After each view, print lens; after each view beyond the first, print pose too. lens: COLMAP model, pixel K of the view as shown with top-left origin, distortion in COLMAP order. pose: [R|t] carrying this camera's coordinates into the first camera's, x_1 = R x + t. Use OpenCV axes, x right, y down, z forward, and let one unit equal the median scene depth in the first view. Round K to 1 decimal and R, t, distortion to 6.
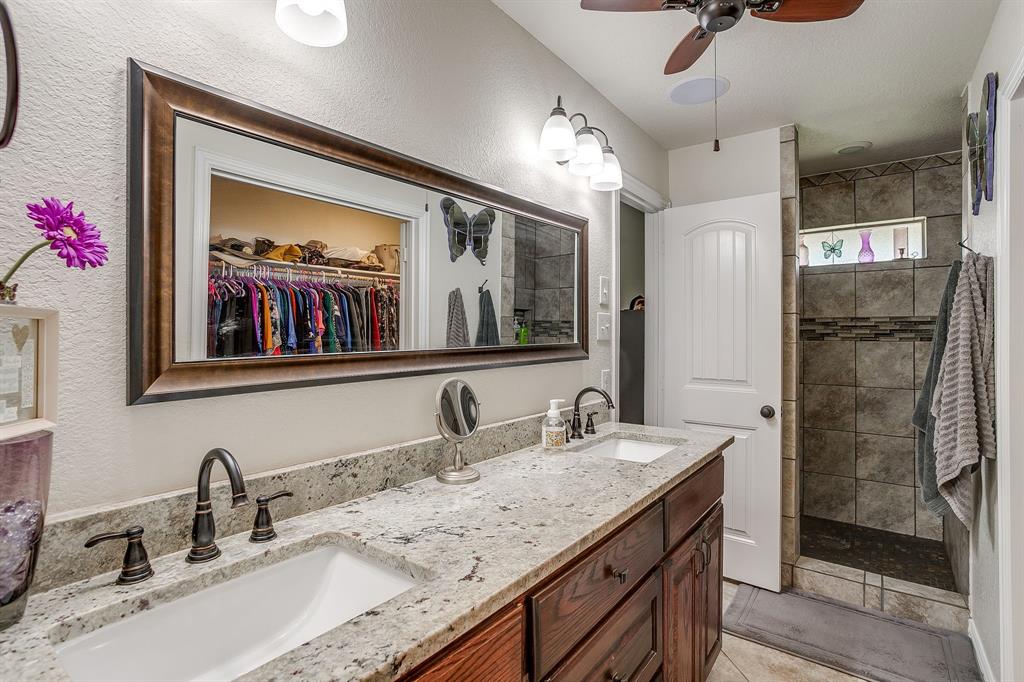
lens RADIAL K [[495.9, 0, 511.8], [0, 495.9, 335.9], [0, 0, 1]] dist [-0.054643, 0.035423]
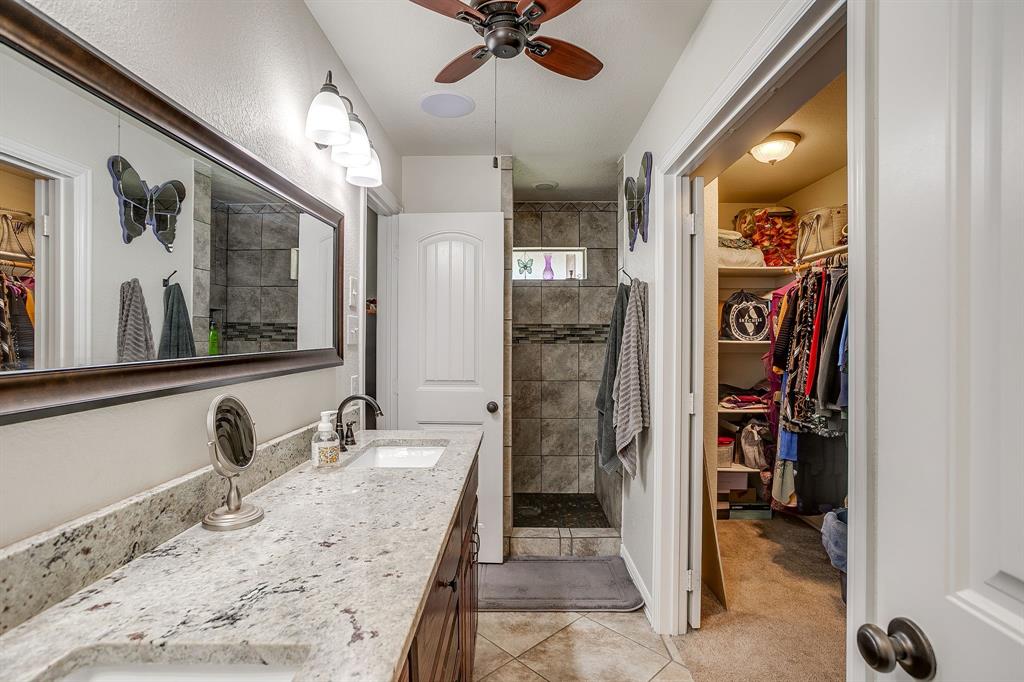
lens RADIAL K [[492.2, 0, 512.5], [0, 492.2, 344.6], [0, 0, 1]] dist [-0.055609, 0.034558]
pose [[0.808183, -0.007885, 0.588879, -0.110160], [0.001742, 0.999938, 0.010999, -0.000736], [-0.588929, -0.007863, 0.808147, 0.063538]]
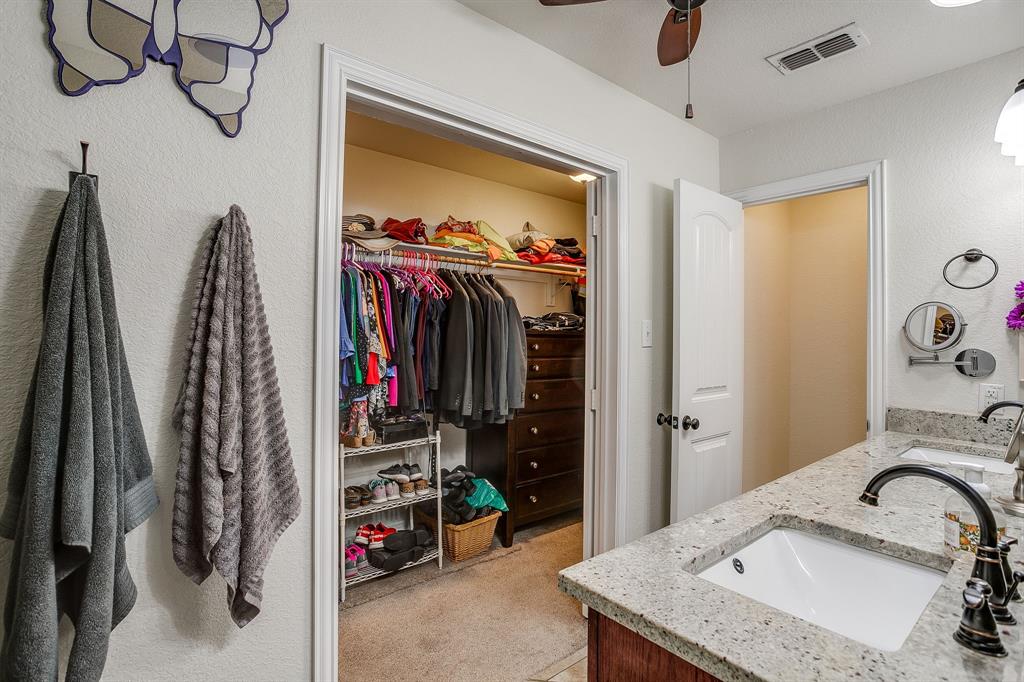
lens RADIAL K [[495.9, 0, 511.8], [0, 495.9, 335.9], [0, 0, 1]] dist [-0.054643, 0.035423]
pose [[-0.972199, -0.013577, 0.233761, 0.309208], [-0.012790, 0.999906, 0.004881, -0.004316], [-0.233805, 0.001755, -0.972282, 1.118811]]
